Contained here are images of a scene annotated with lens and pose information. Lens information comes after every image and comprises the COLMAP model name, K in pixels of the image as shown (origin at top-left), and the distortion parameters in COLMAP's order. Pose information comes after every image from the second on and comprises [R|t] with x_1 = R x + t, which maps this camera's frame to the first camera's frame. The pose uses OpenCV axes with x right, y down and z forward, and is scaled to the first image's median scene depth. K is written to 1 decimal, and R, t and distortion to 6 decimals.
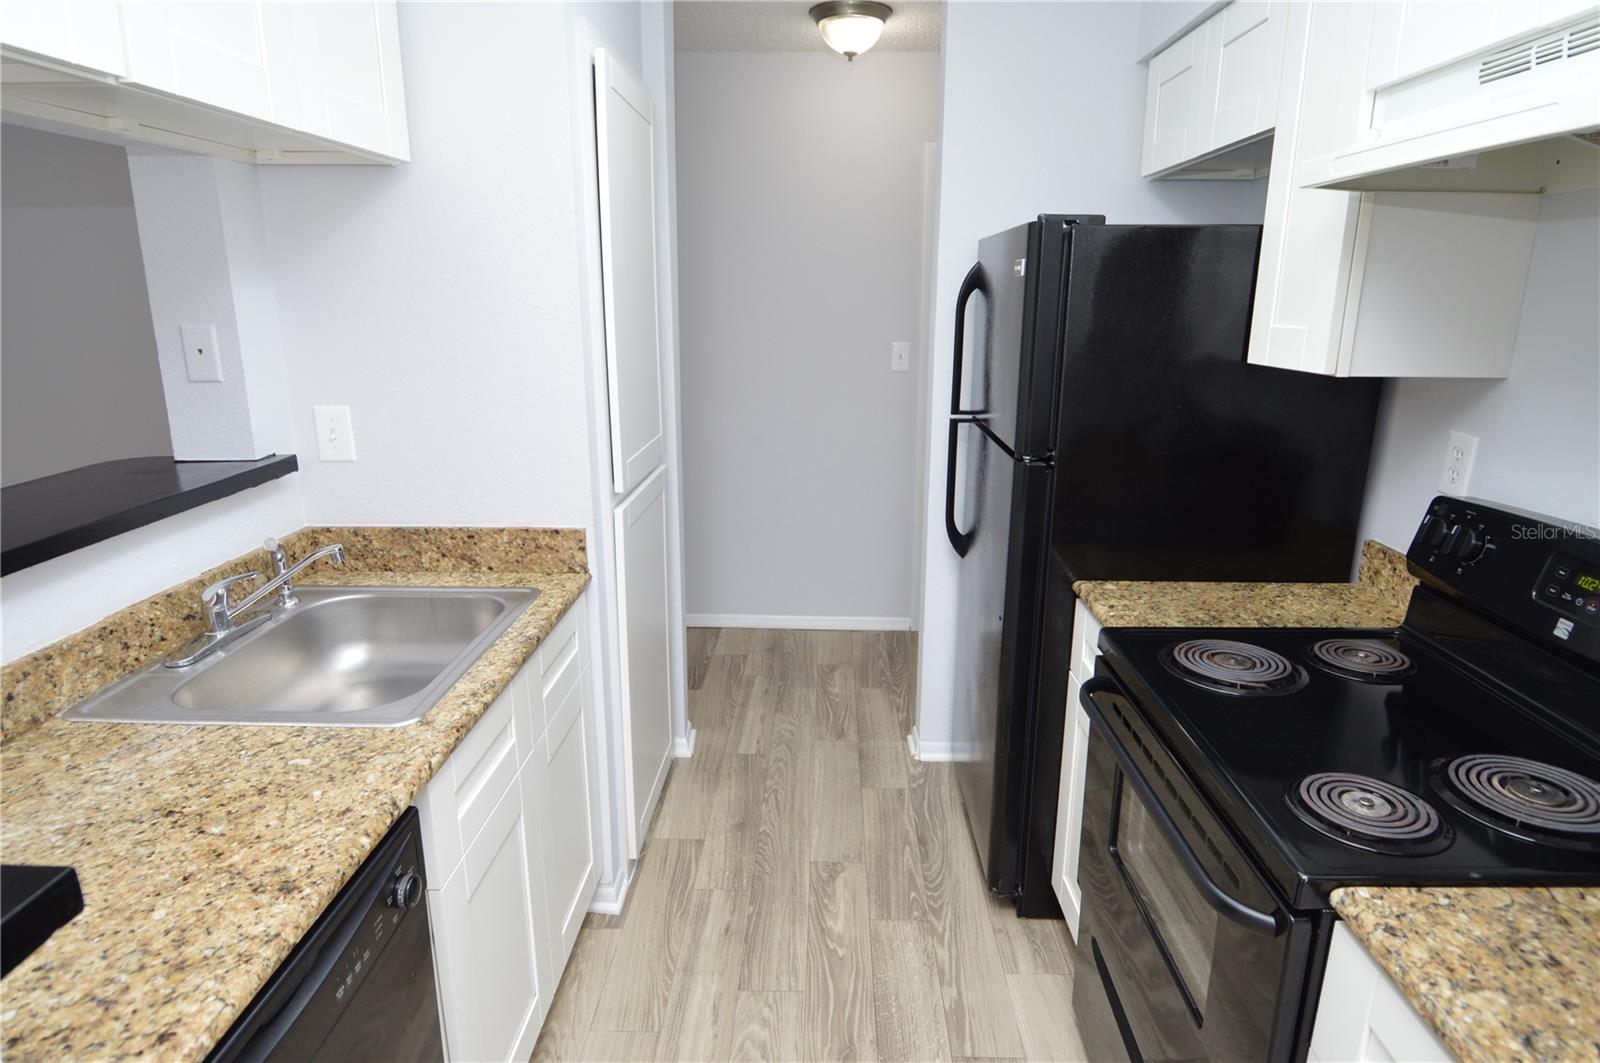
lens RADIAL K [[904.9, 0, 827.1], [0, 904.9, 521.7], [0, 0, 1]] dist [0.009370, -0.023571]
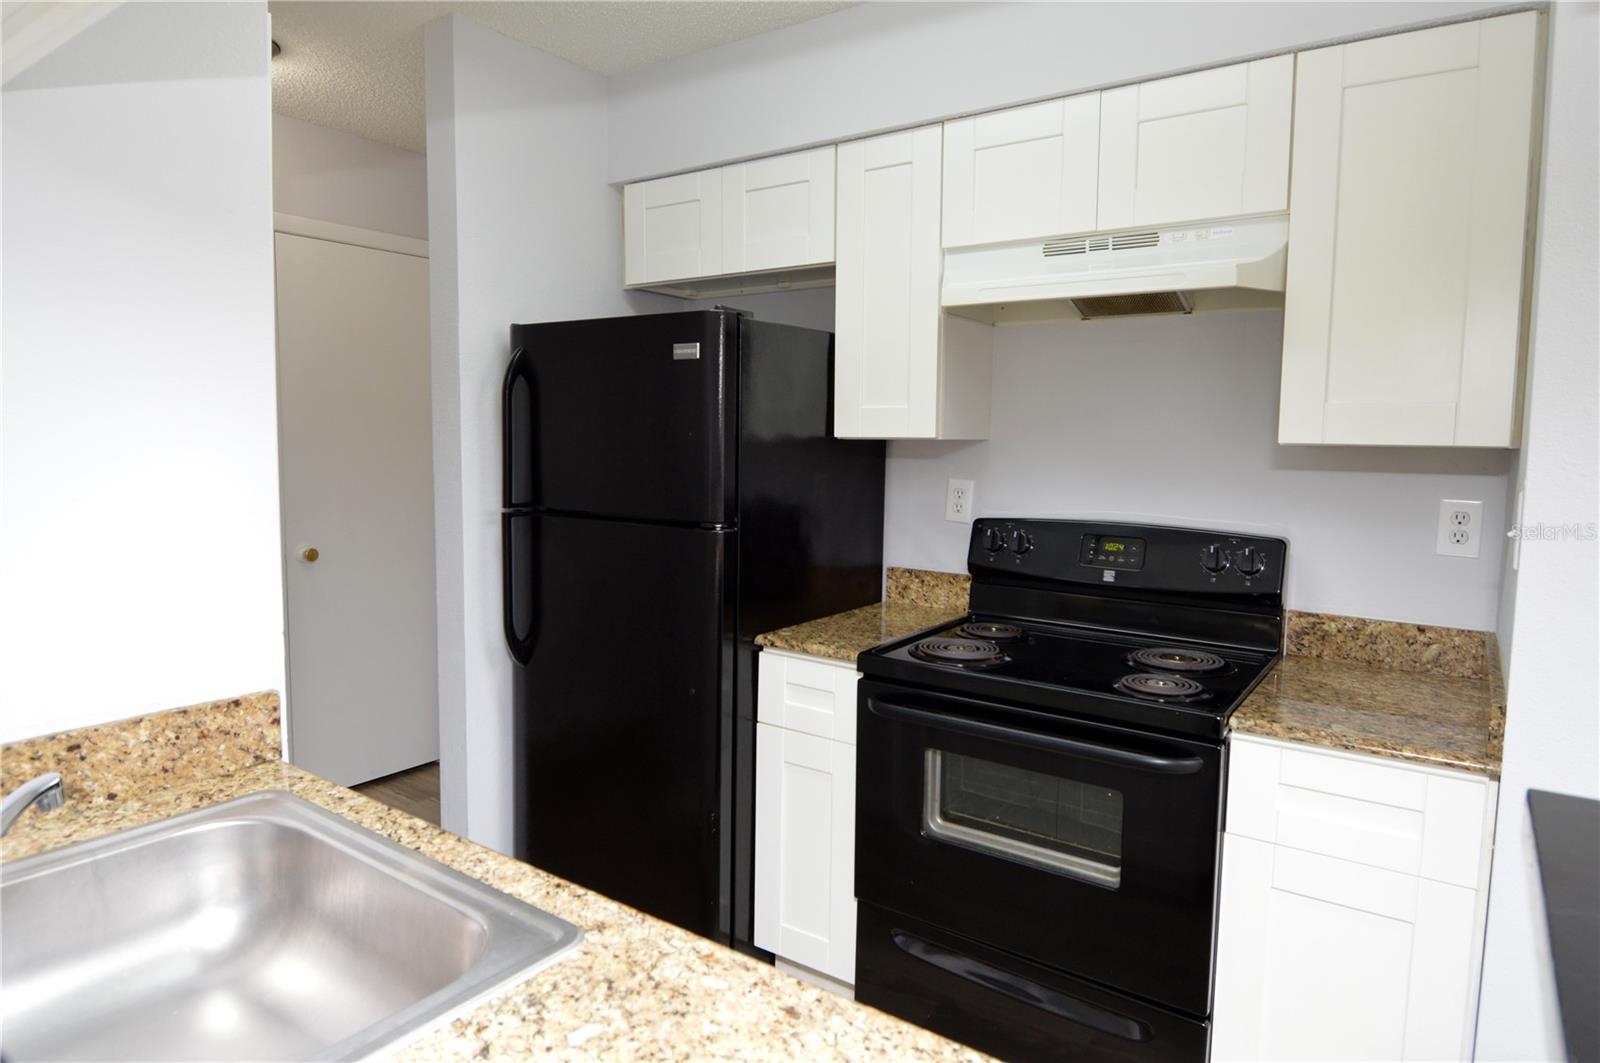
lens RADIAL K [[914.5, 0, 841.4], [0, 914.5, 527.2], [0, 0, 1]] dist [0.031000, -0.018751]
pose [[0.555186, -0.080533, 0.827818, -0.592937], [0.191238, 0.980995, -0.032821, -0.007334], [-0.809442, 0.176532, 0.560035, 0.282354]]
